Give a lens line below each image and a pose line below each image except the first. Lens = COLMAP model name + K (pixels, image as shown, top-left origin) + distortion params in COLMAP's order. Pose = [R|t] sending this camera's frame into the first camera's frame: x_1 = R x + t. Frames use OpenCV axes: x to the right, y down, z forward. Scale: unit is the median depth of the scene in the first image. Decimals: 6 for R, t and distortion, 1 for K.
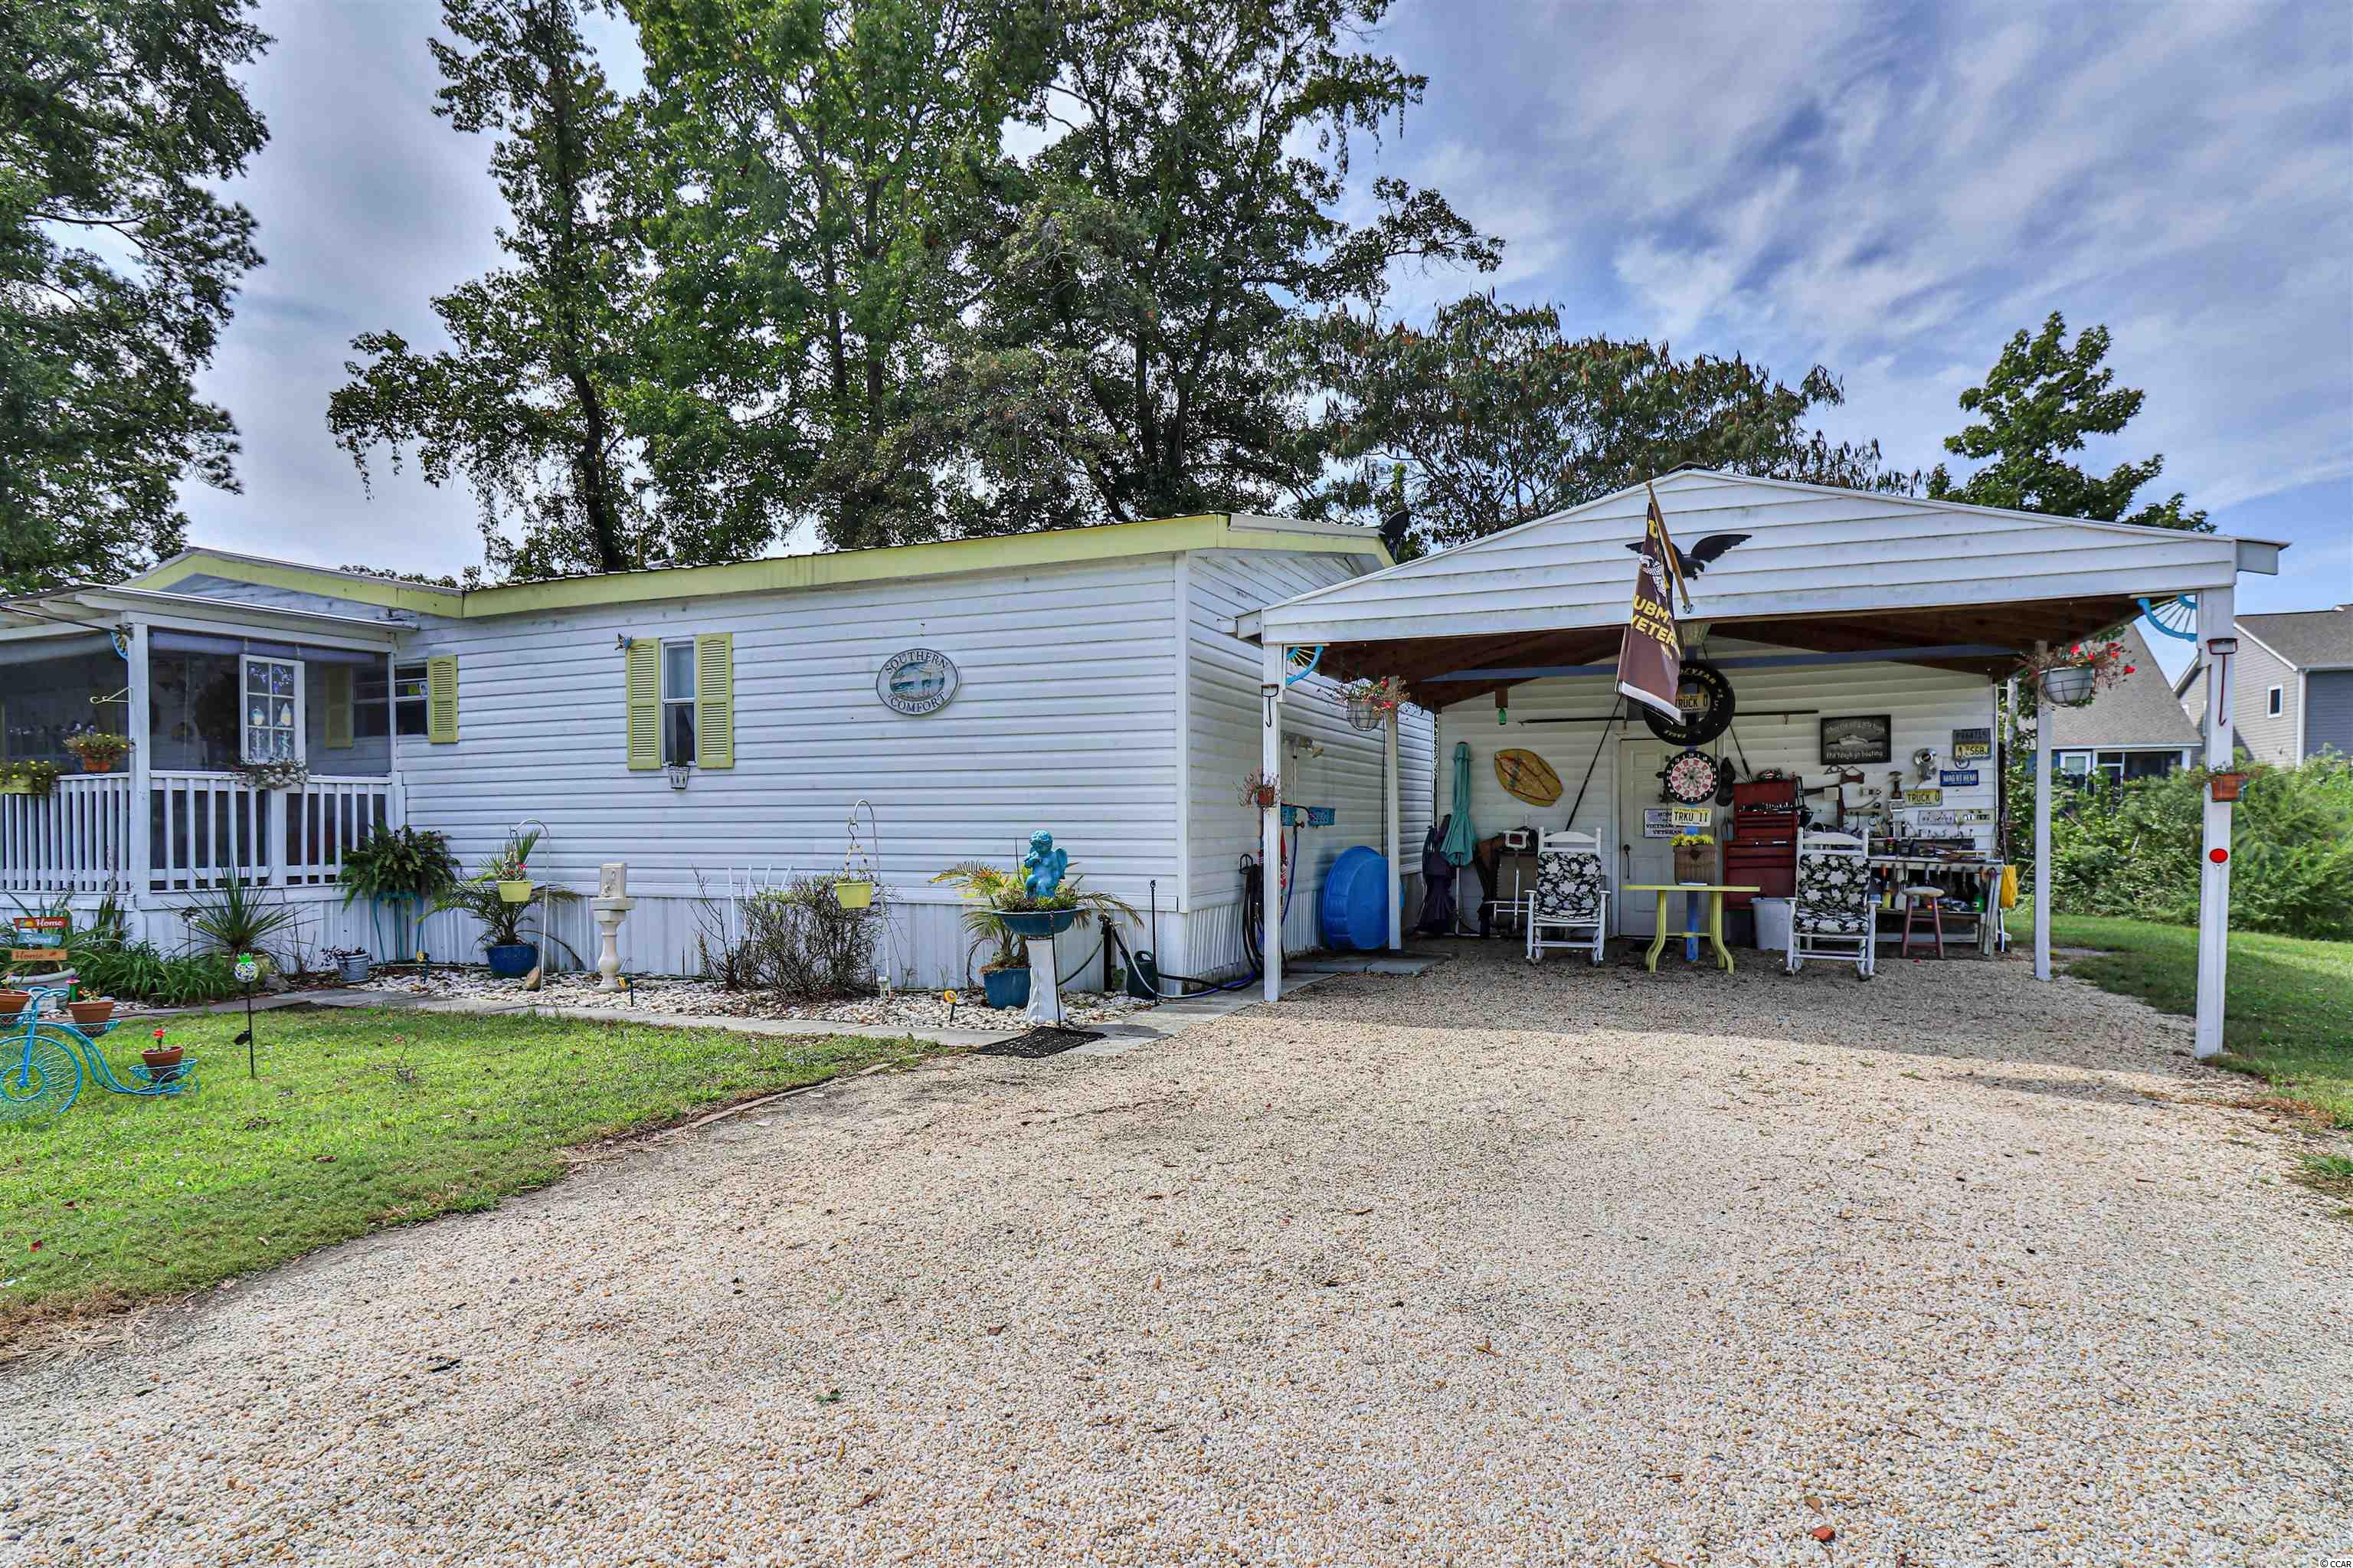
lens RADIAL K [[1275.6, 0, 1186.7], [0, 1275.6, 873.4], [0, 0, 1]] dist [-0.002685, -0.000802]
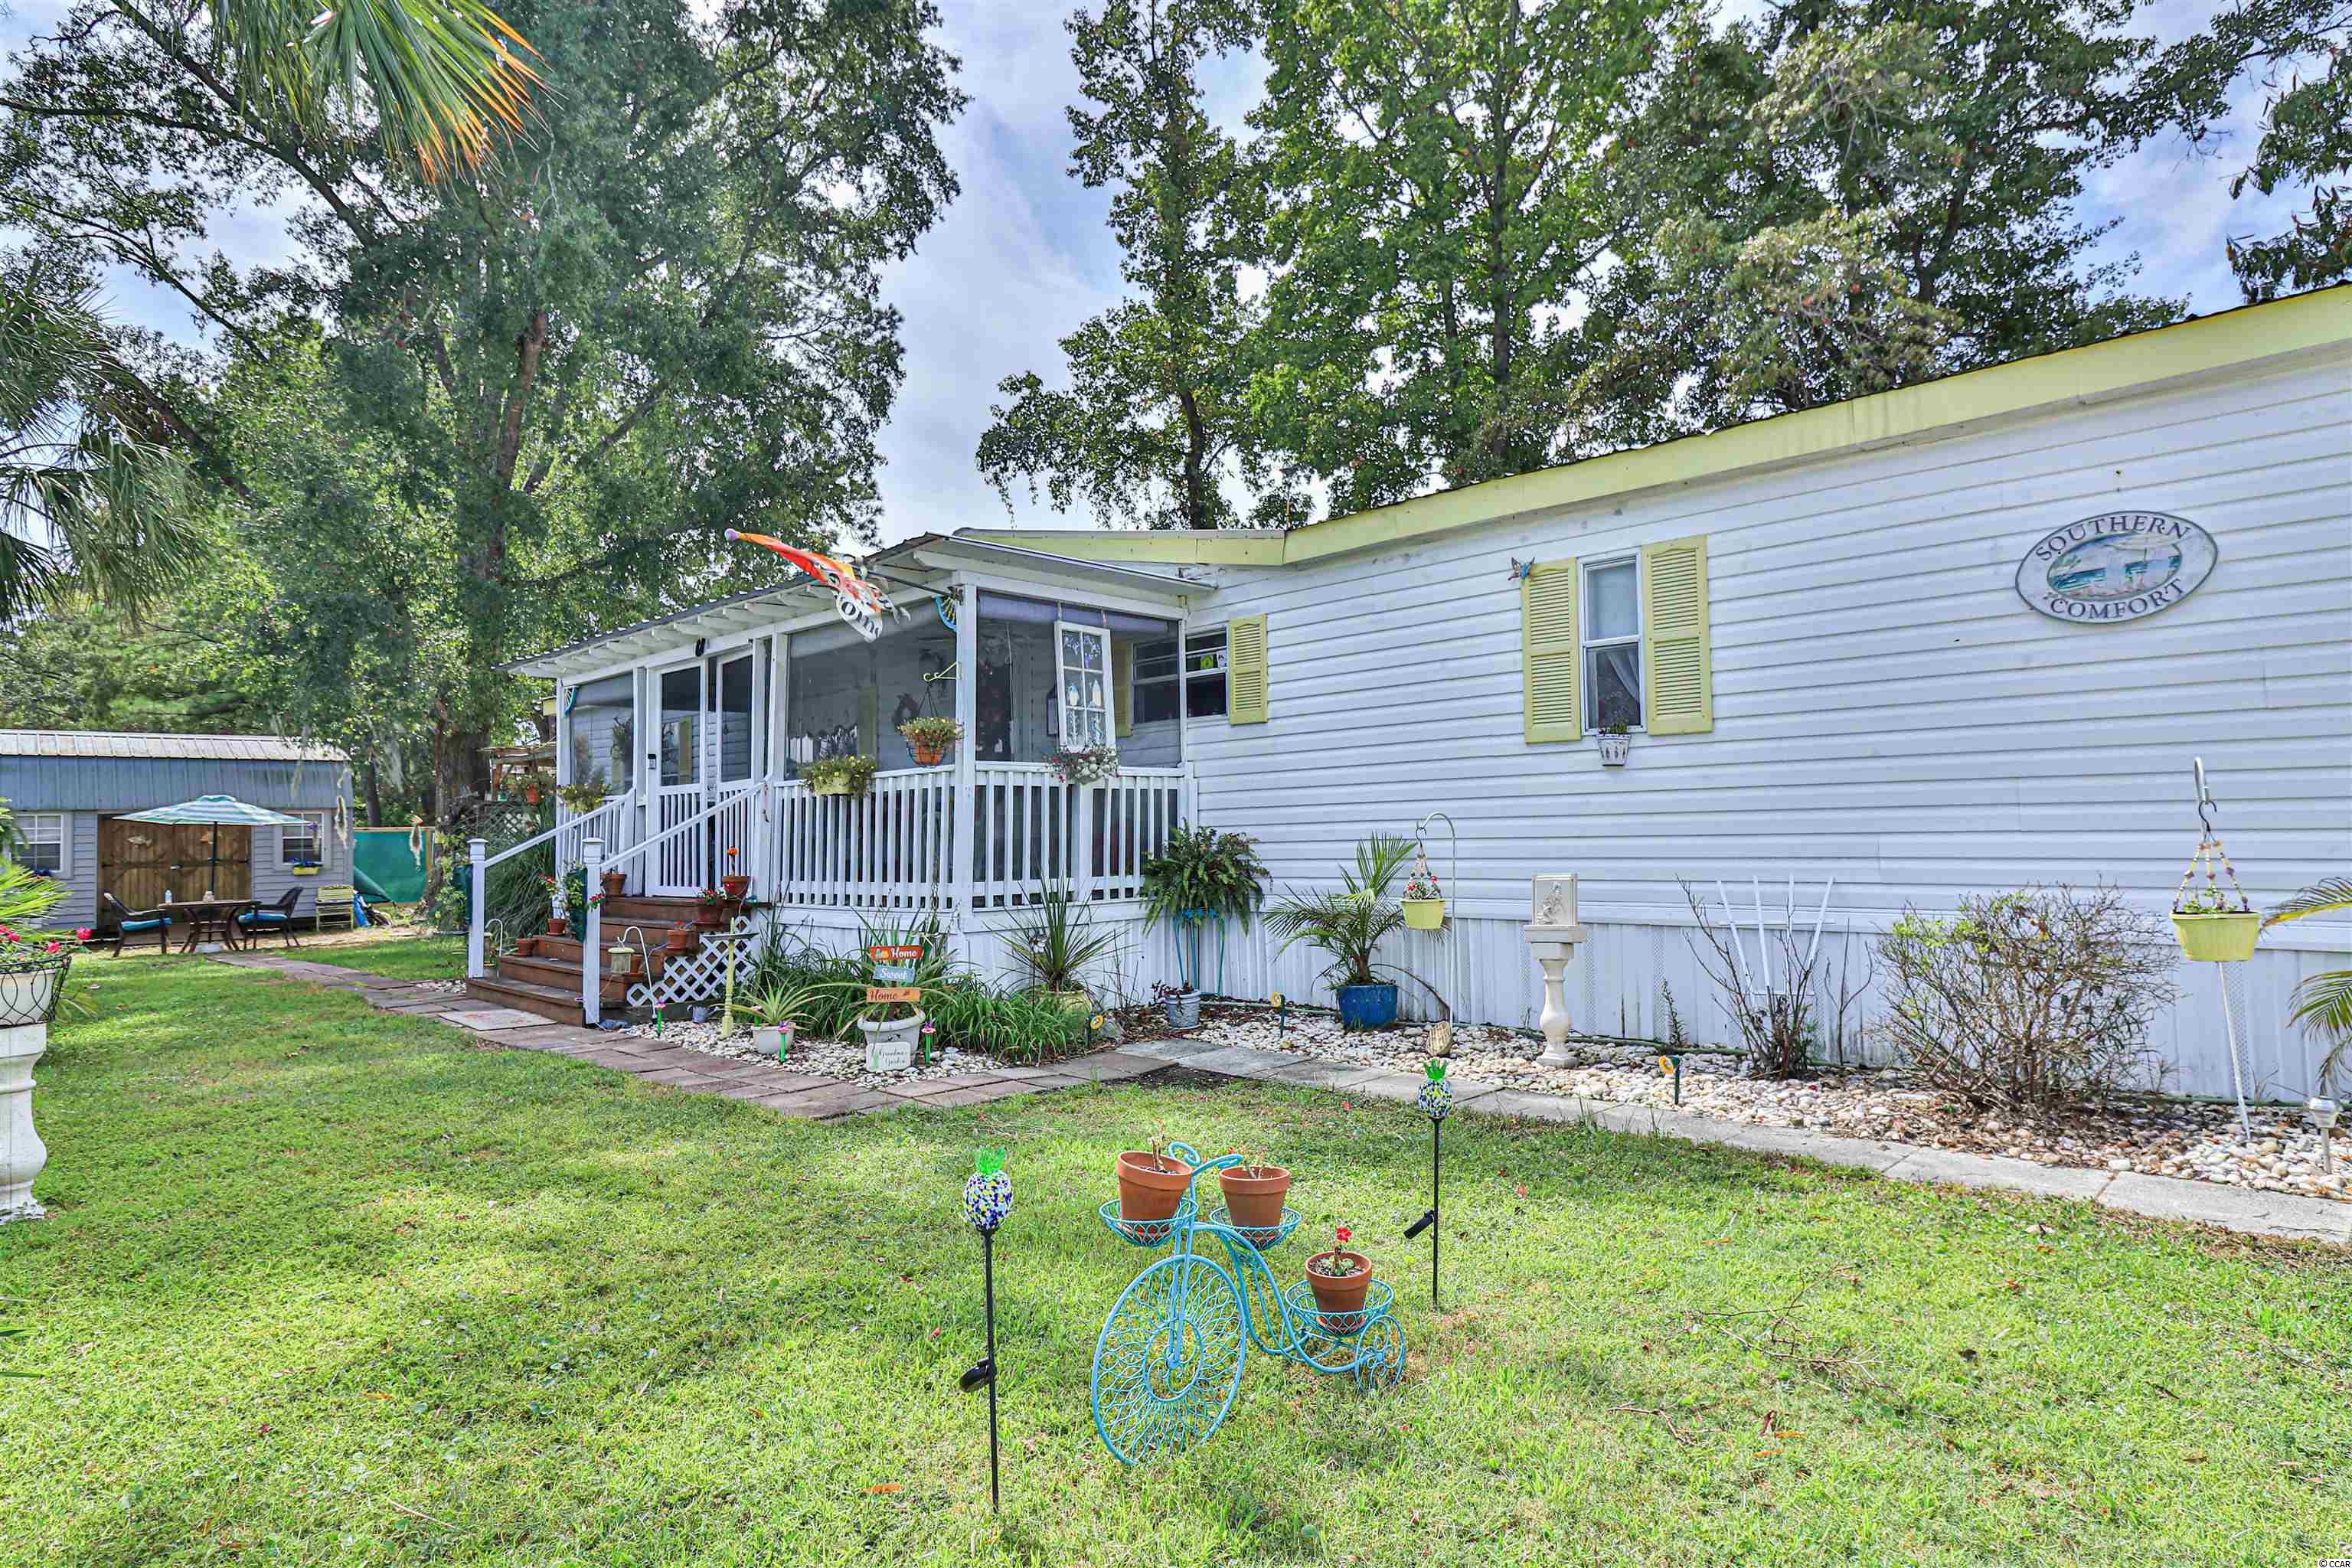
lens RADIAL K [[1233.9, 0, 1183.4], [0, 1233.9, 772.0], [0, 0, 1]] dist [0.001188, 0.001023]
pose [[0.933835, -0.031007, -0.356358, -0.382216], [-0.000054, 0.996224, -0.086823, -0.004487], [0.357704, 0.081097, 0.930307, 0.290257]]
